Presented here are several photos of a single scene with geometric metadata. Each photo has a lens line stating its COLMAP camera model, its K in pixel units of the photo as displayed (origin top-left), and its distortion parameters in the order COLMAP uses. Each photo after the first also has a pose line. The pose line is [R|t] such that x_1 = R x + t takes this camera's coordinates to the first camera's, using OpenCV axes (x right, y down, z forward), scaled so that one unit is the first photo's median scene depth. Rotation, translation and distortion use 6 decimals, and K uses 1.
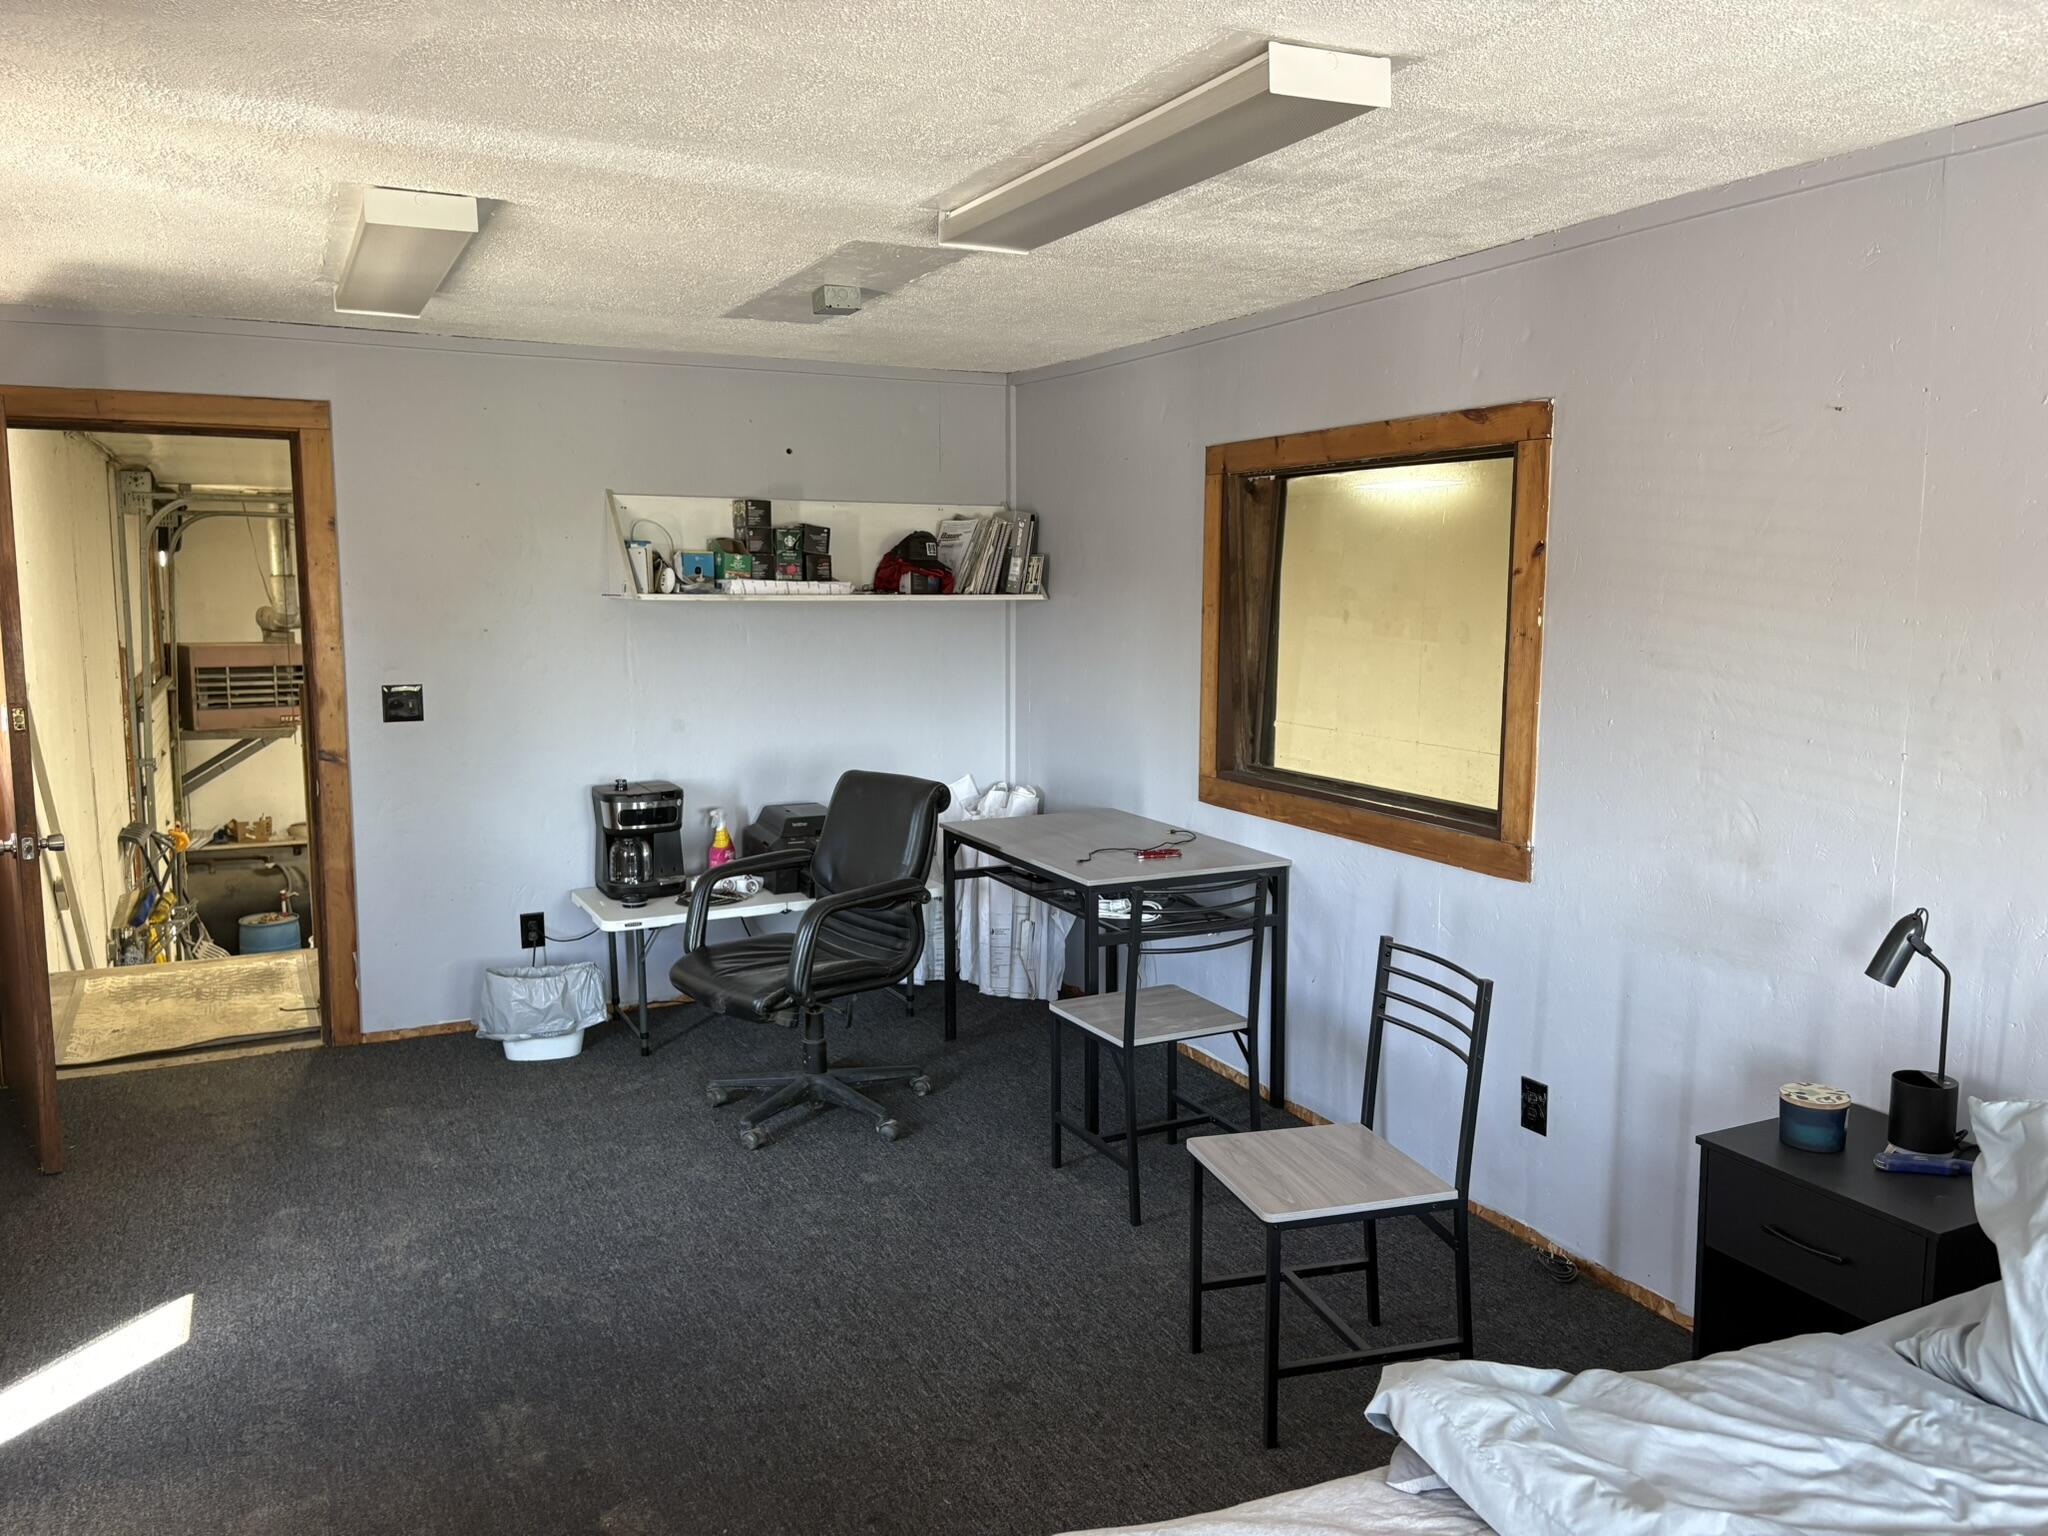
lens RADIAL K [[1521.9, 0, 1025.4], [0, 1521.9, 776.3], [0, 0, 1]] dist [0.059133, -0.081324]
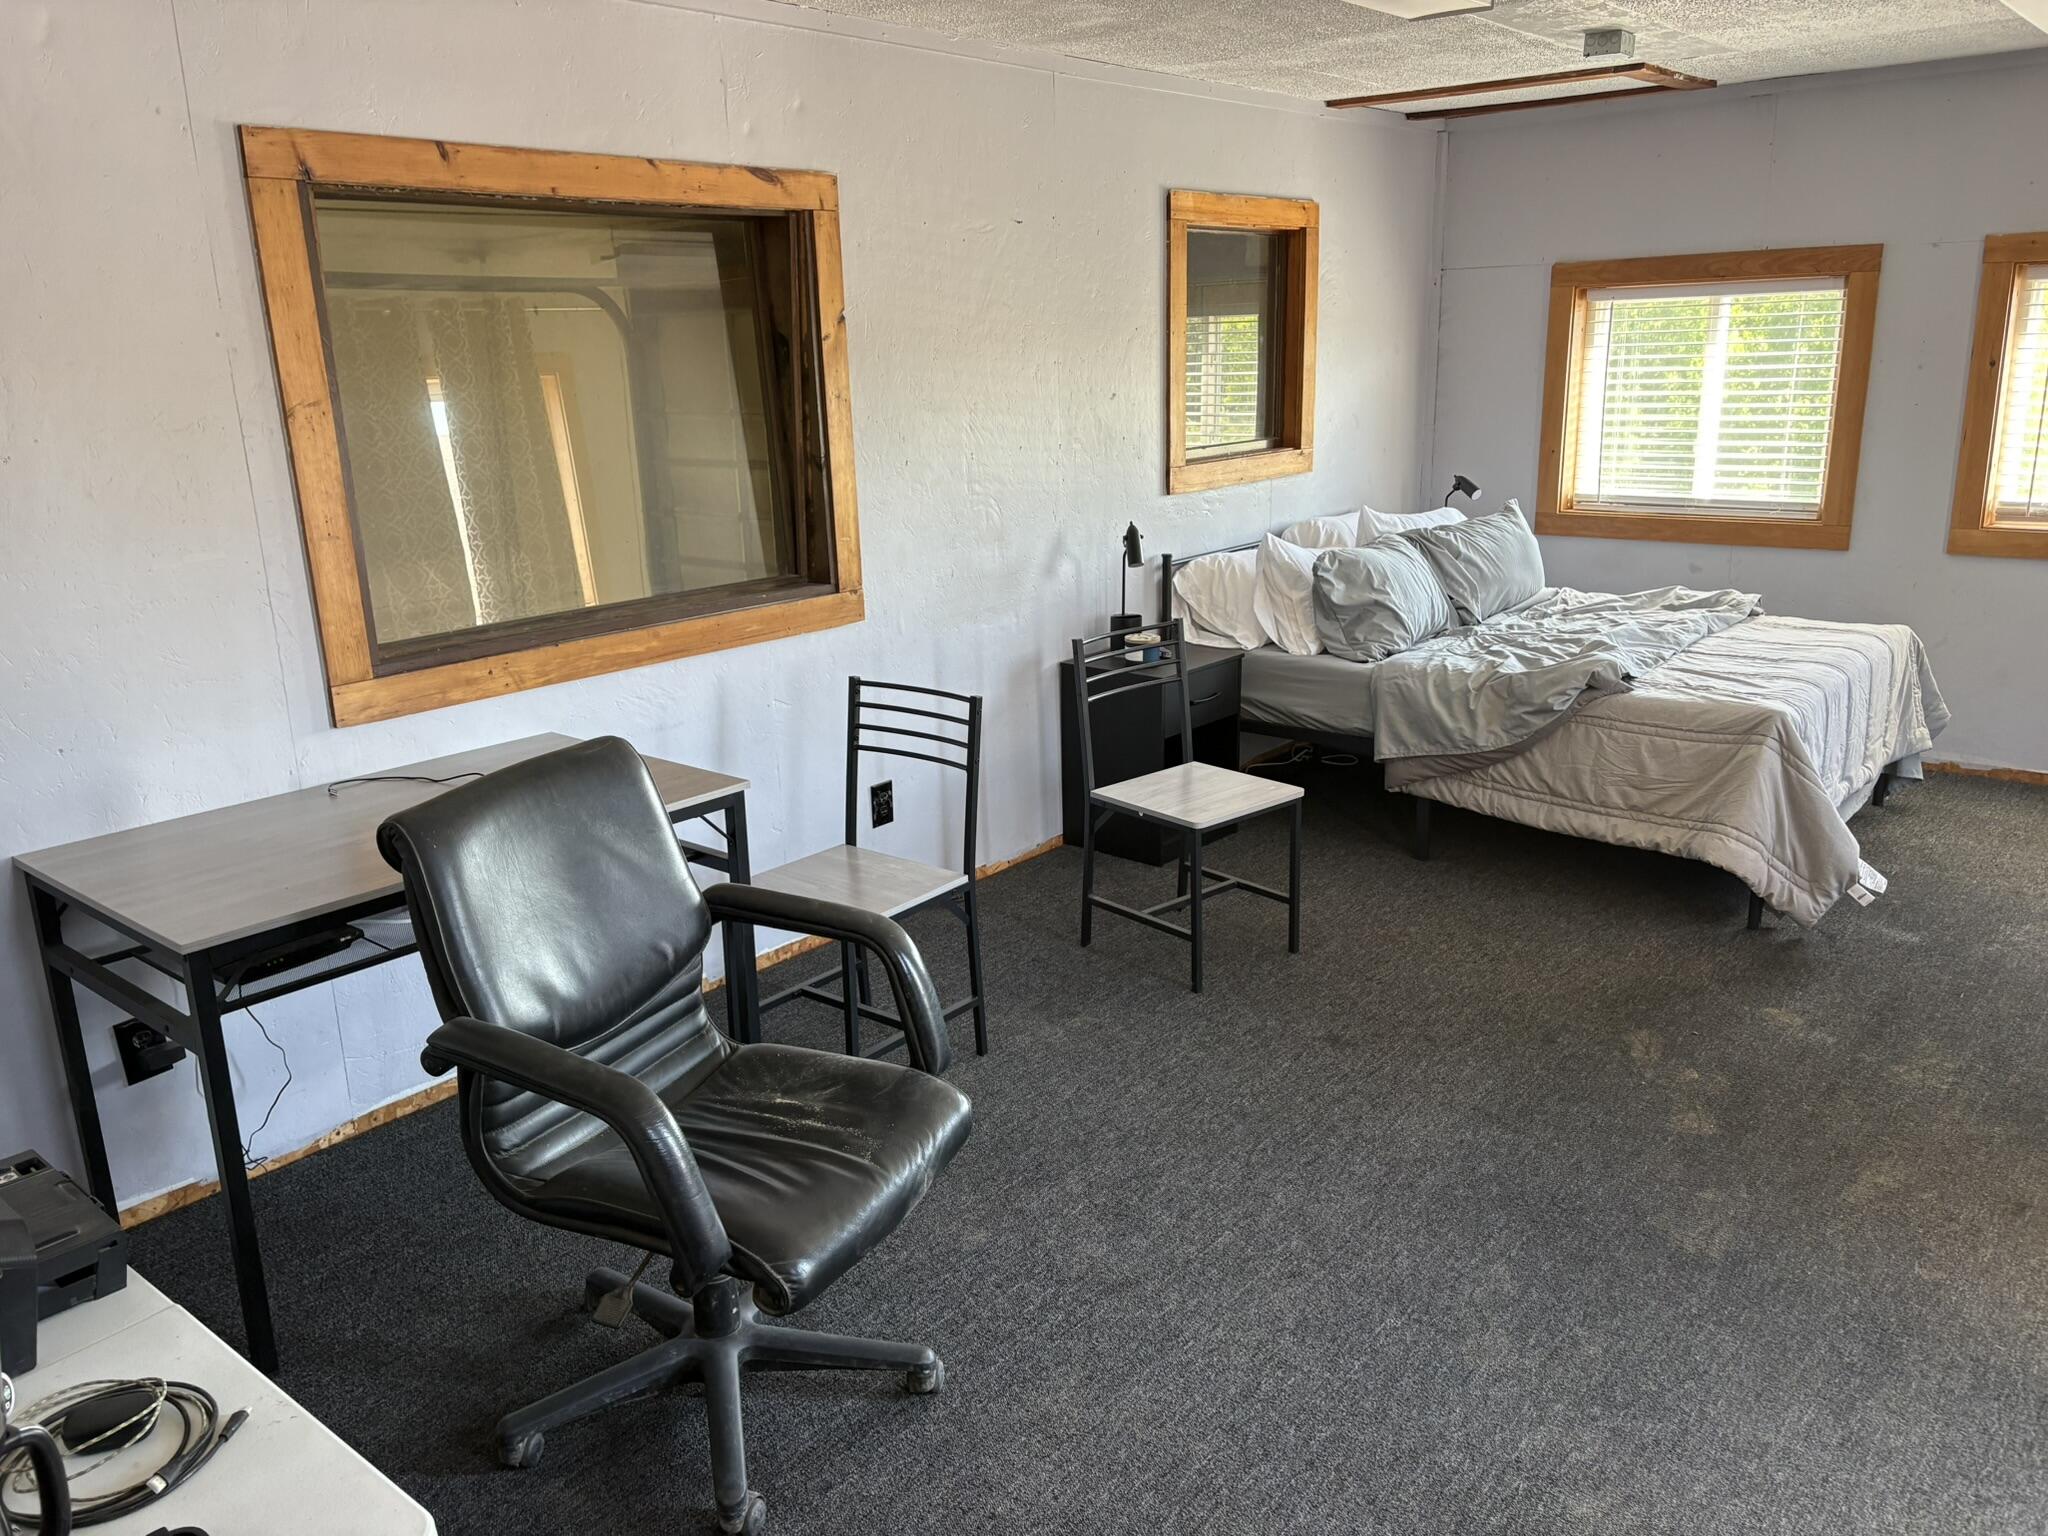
lens RADIAL K [[1539.4, 0, 1022.1], [0, 1539.4, 776.6], [0, 0, 1]] dist [0.056016, -0.055715]
pose [[-0.403172, -0.245227, 0.881655, -0.795505], [0.146491, 0.933708, 0.326694, -0.187130], [-0.903323, 0.260868, -0.340521, 1.372389]]
